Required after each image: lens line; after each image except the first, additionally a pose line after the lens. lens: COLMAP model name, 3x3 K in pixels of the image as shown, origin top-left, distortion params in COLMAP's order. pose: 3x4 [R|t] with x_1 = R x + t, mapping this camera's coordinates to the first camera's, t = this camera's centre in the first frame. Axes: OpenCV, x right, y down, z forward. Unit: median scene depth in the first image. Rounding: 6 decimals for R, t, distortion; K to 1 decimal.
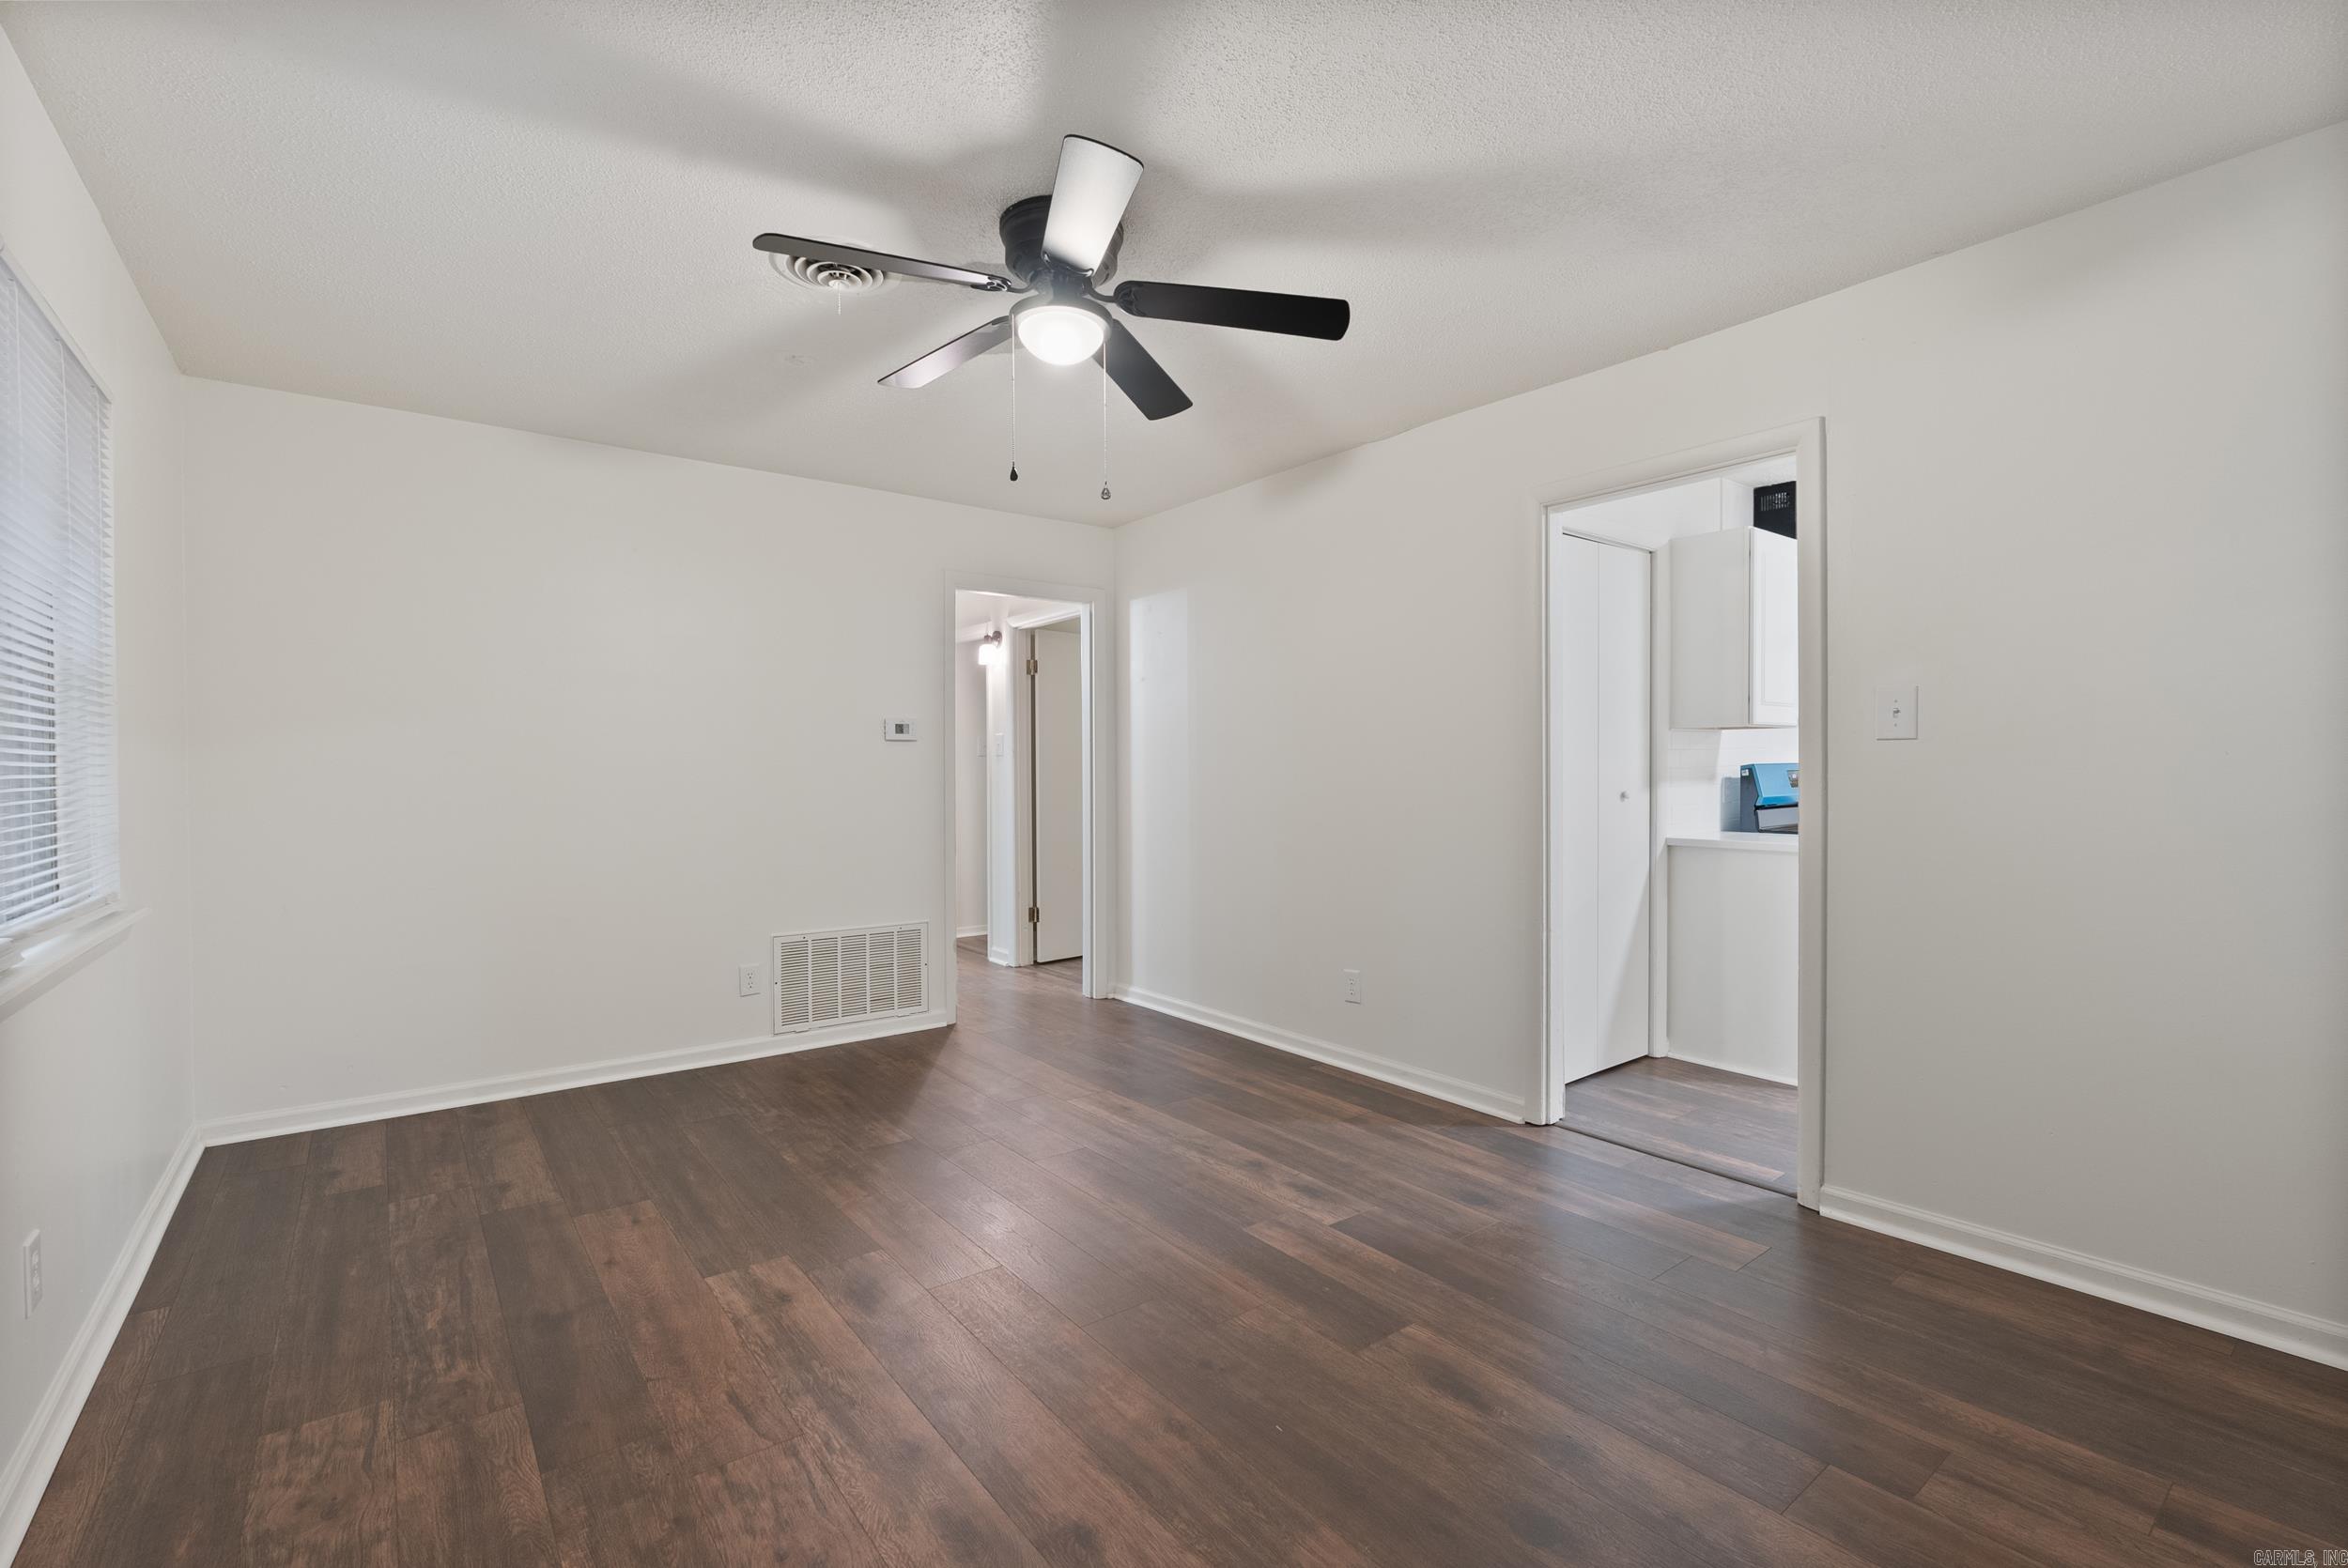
lens RADIAL K [[1030.7, 0, 1178.0], [0, 1030.7, 783.3], [0, 0, 1]] dist [-0.006541, 0.000686]
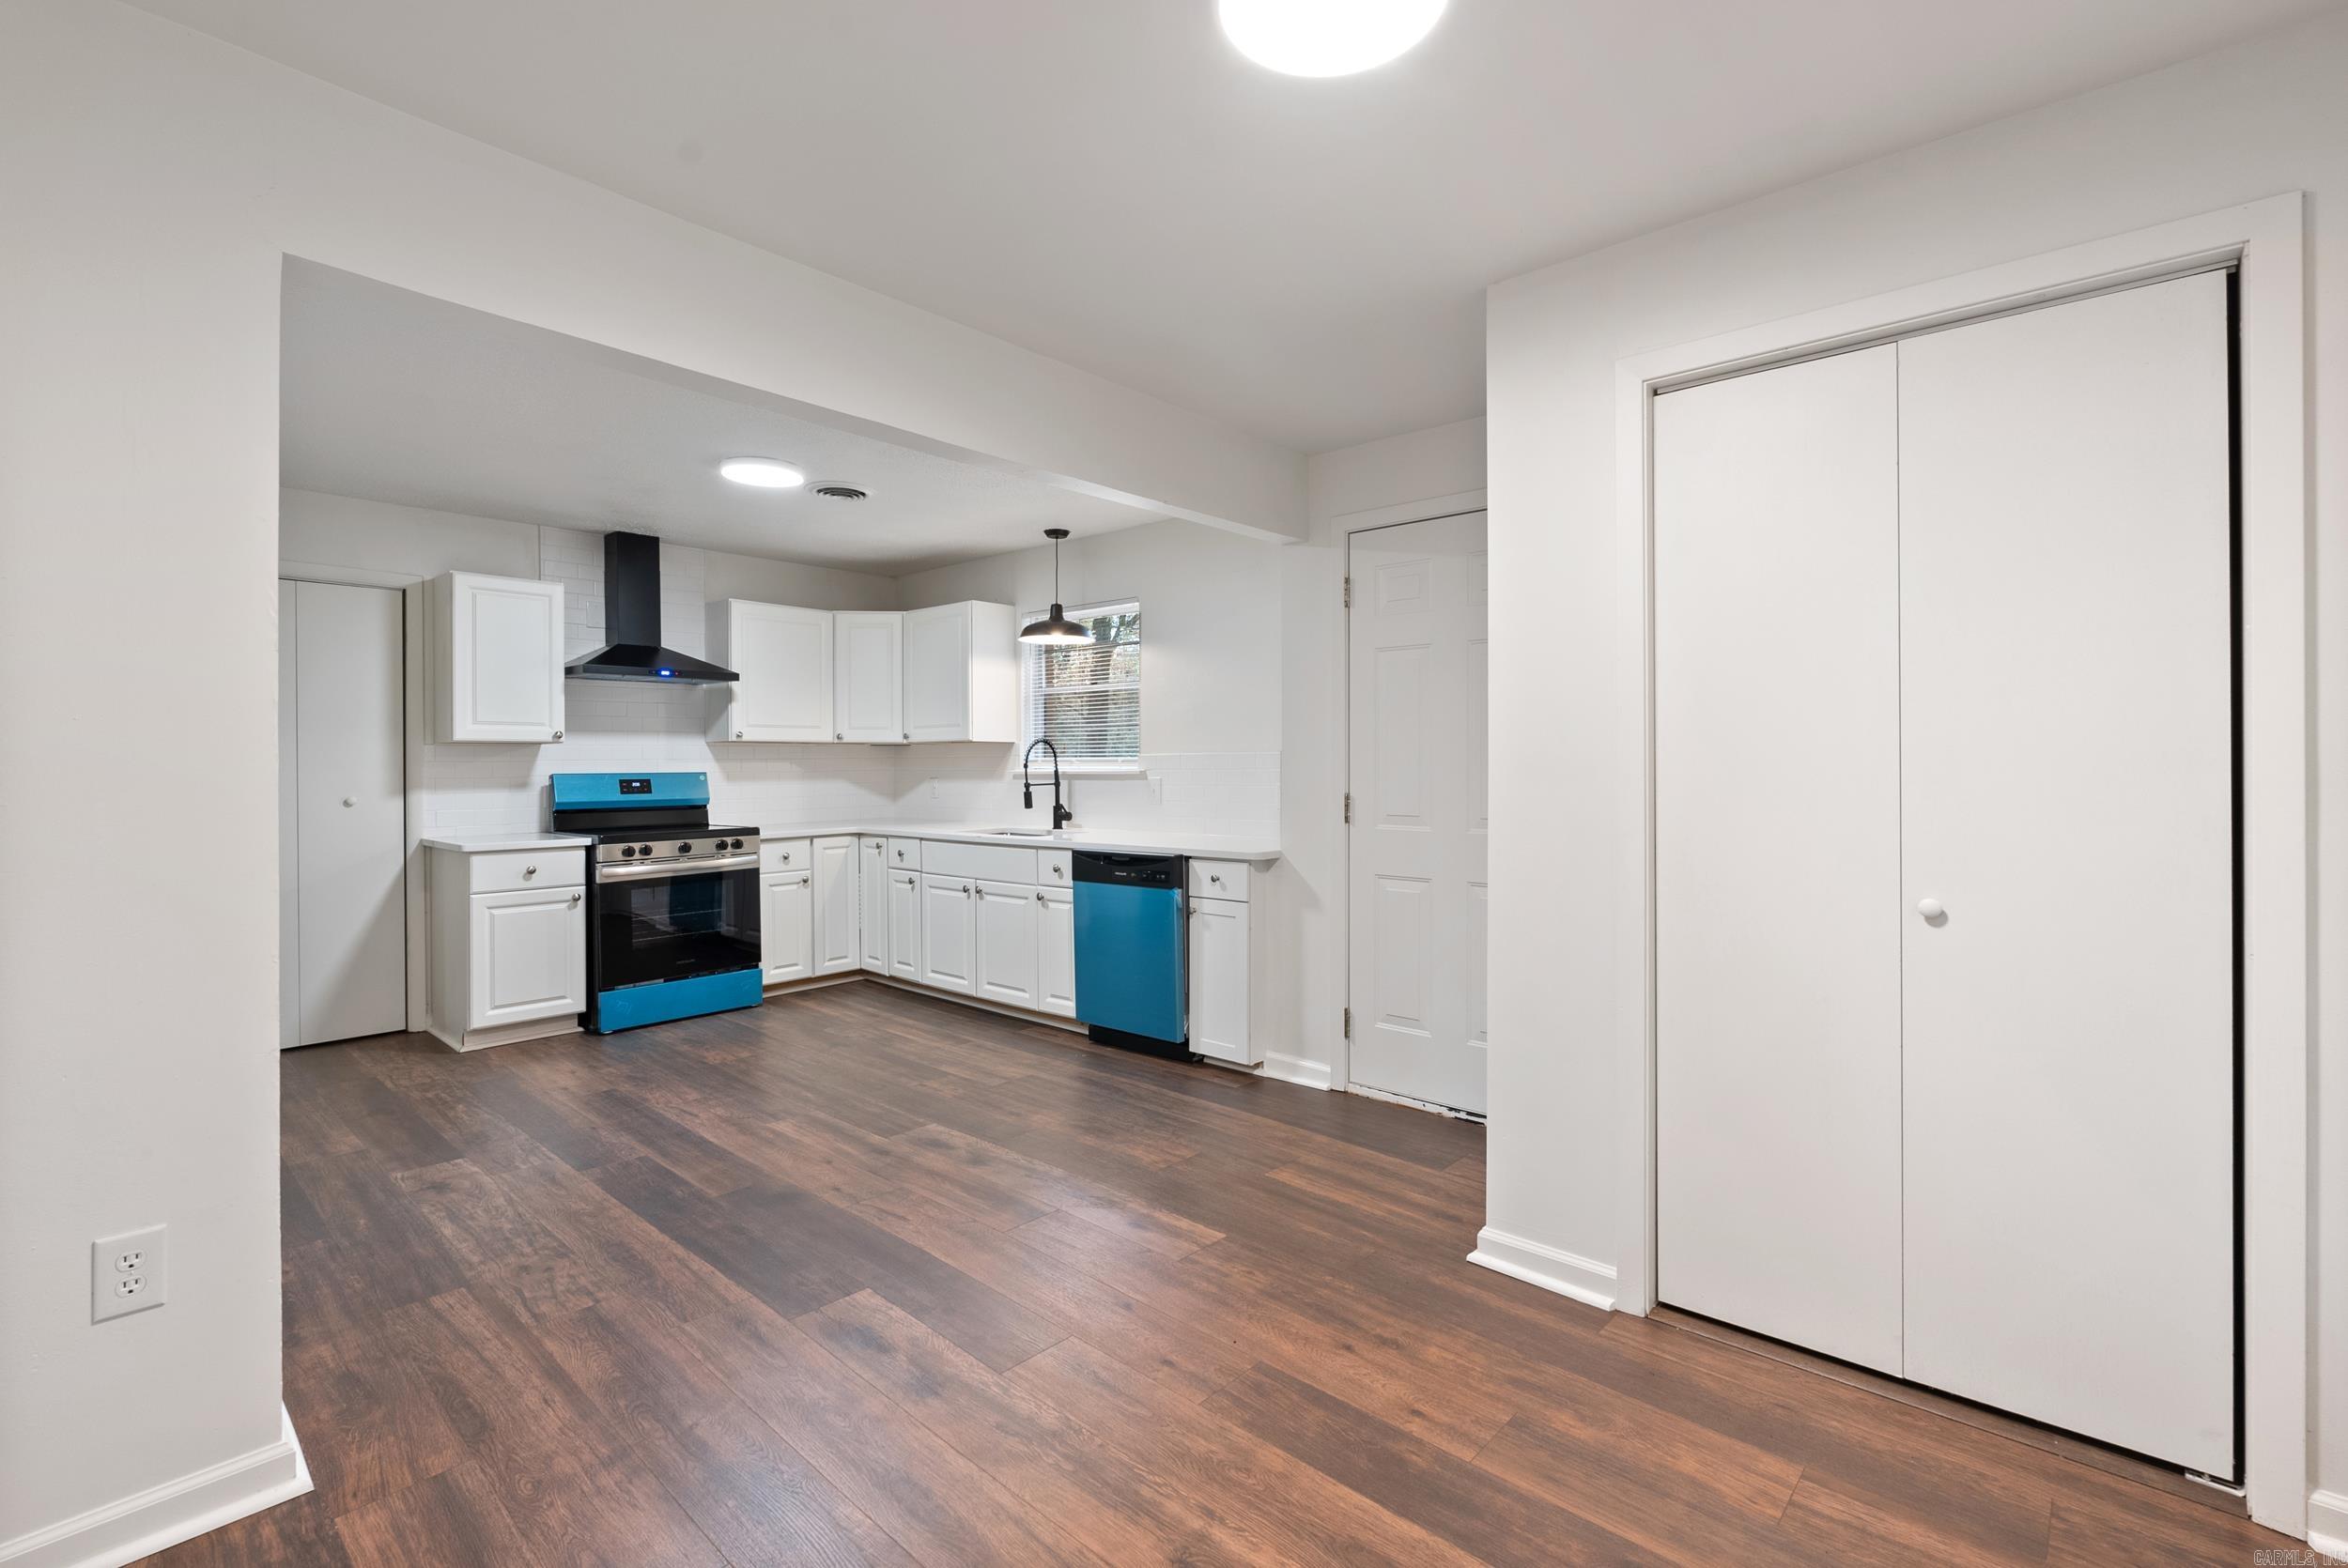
lens RADIAL K [[1032.7, 0, 1179.4], [0, 1032.7, 768.5], [0, 0, 1]] dist [-0.007153, 0.000385]
pose [[-0.984214, 0.011666, -0.176598, -1.229693], [0.007924, 0.999729, 0.021881, -0.040693], [0.176805, 0.020136, -0.984040, 2.199791]]
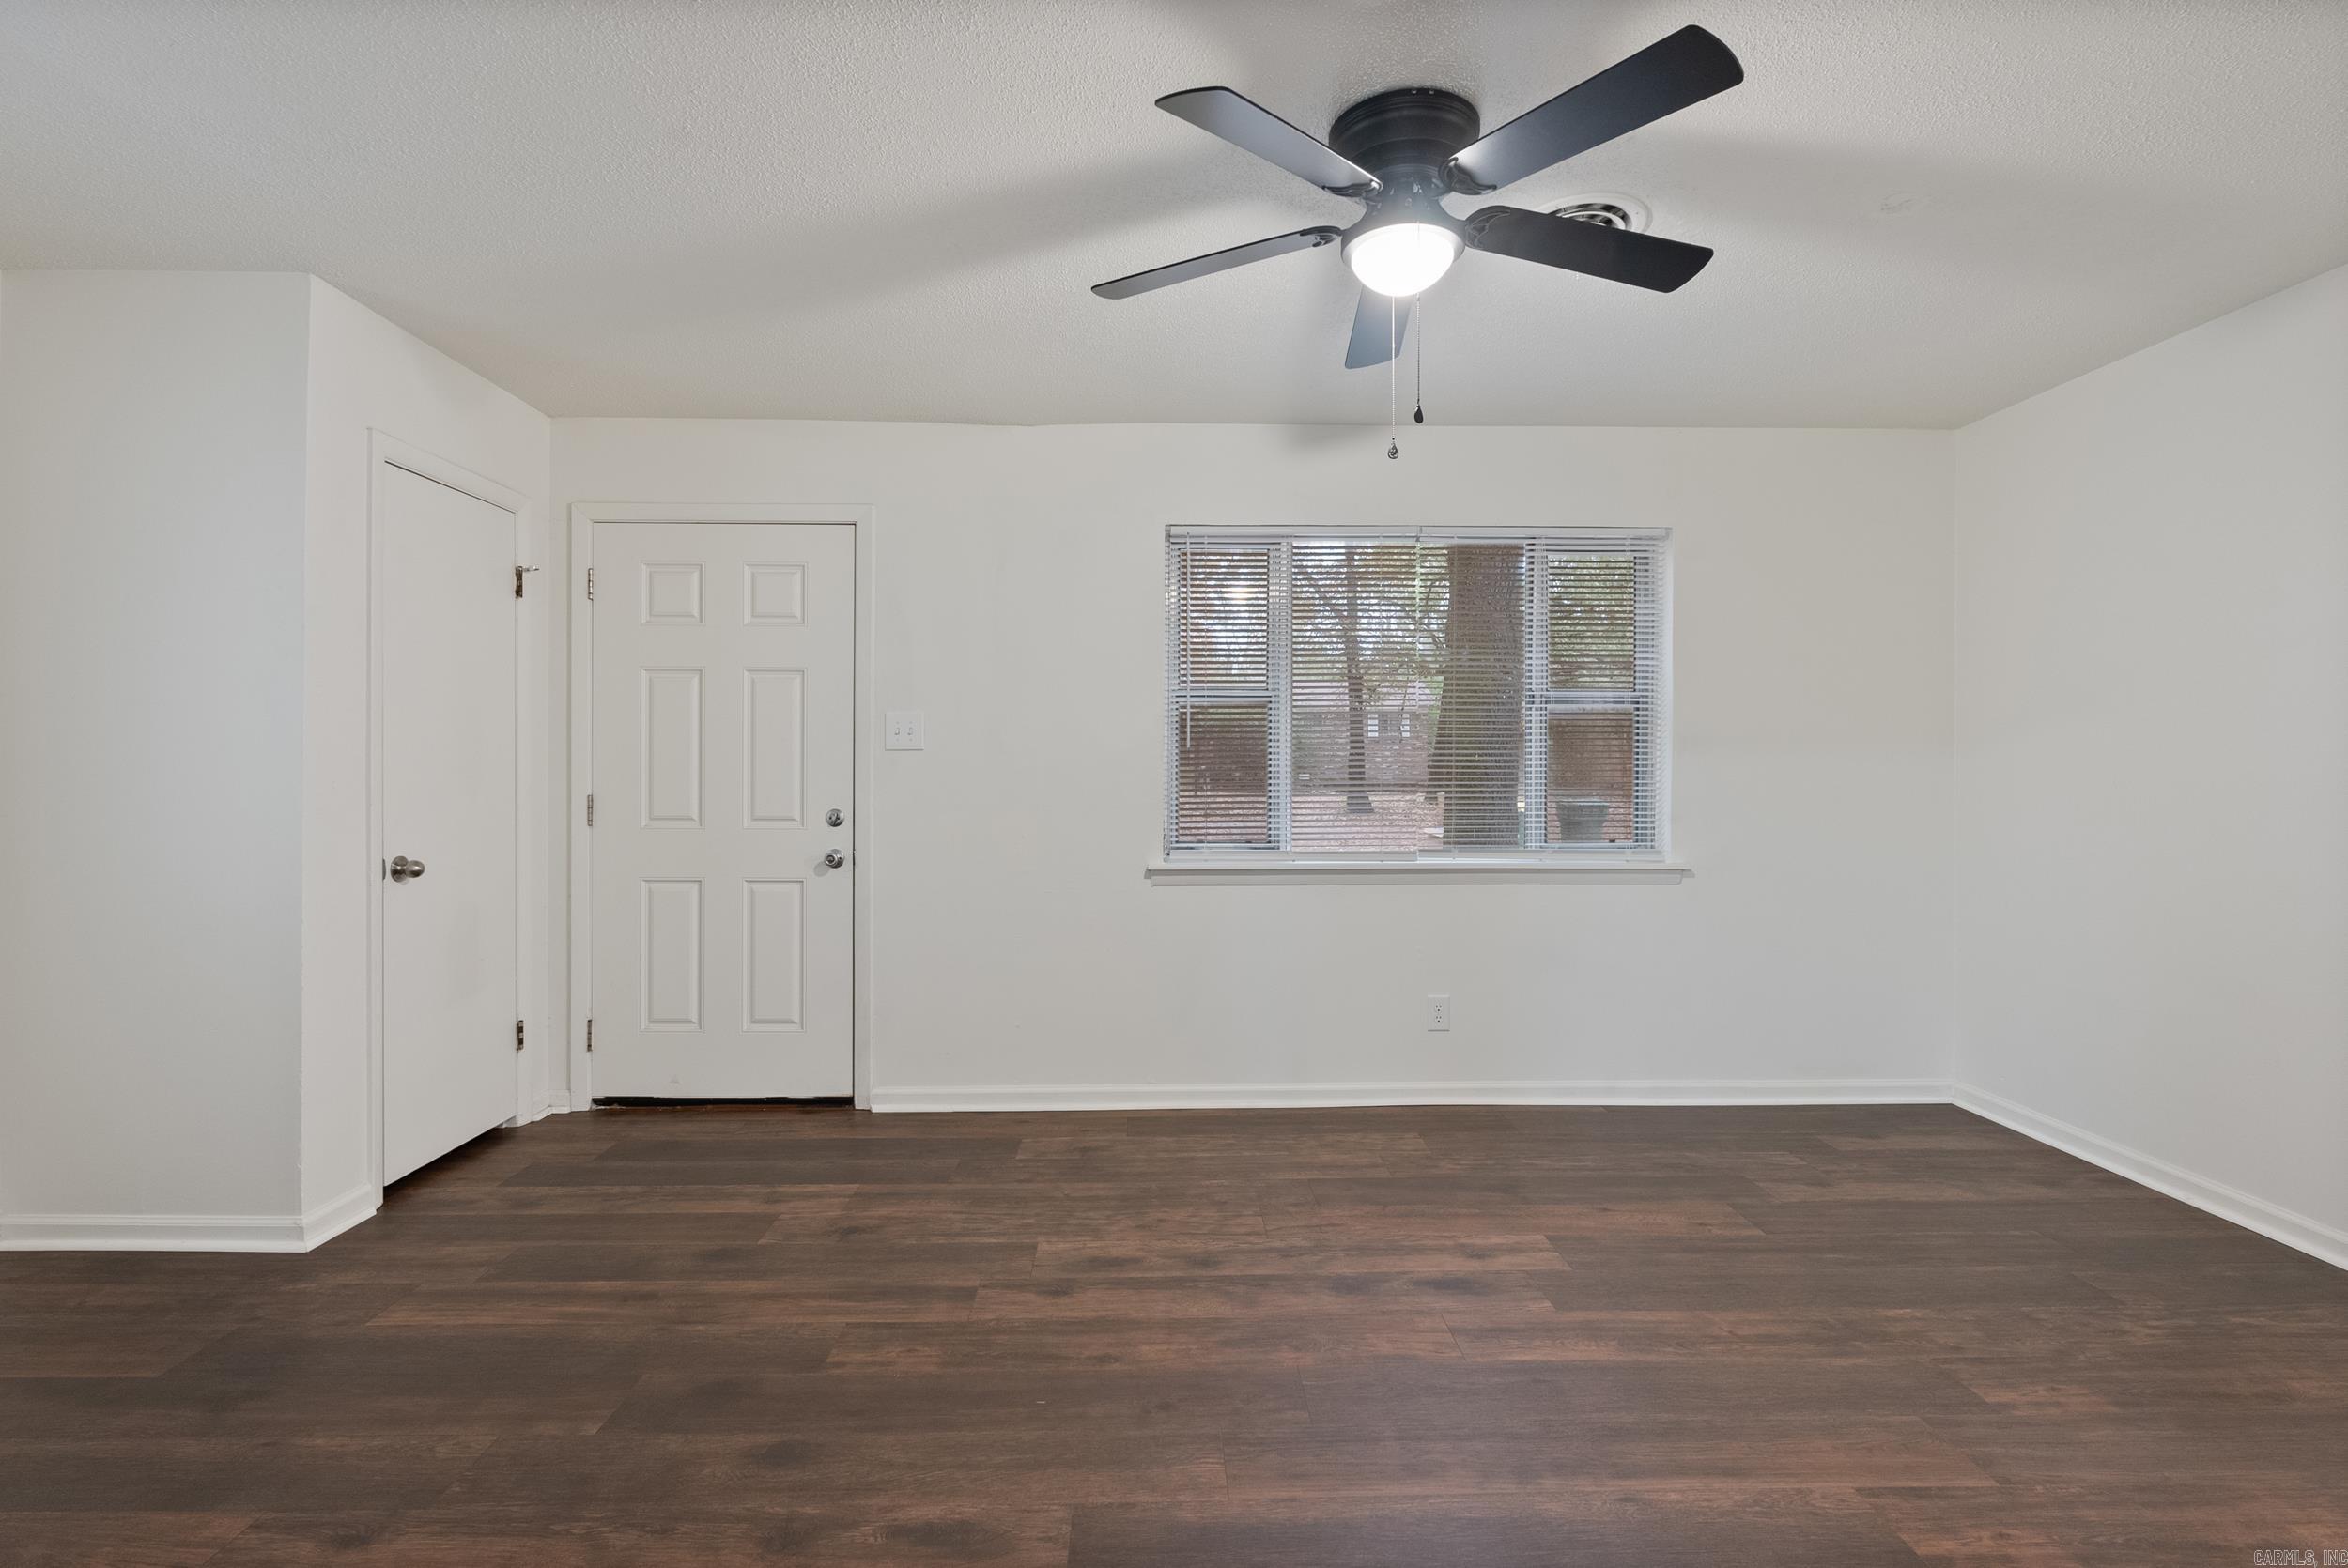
lens RADIAL K [[1060.9, 0, 1174.0], [0, 1060.9, 784.0], [0, 0, 1]] dist [-0.006035, 0.000337]
pose [[-0.593835, 0.012264, -0.804494, 0.572107], [-0.010345, 0.999685, 0.022875, -0.019327], [0.804520, 0.021906, -0.593521, 1.129803]]
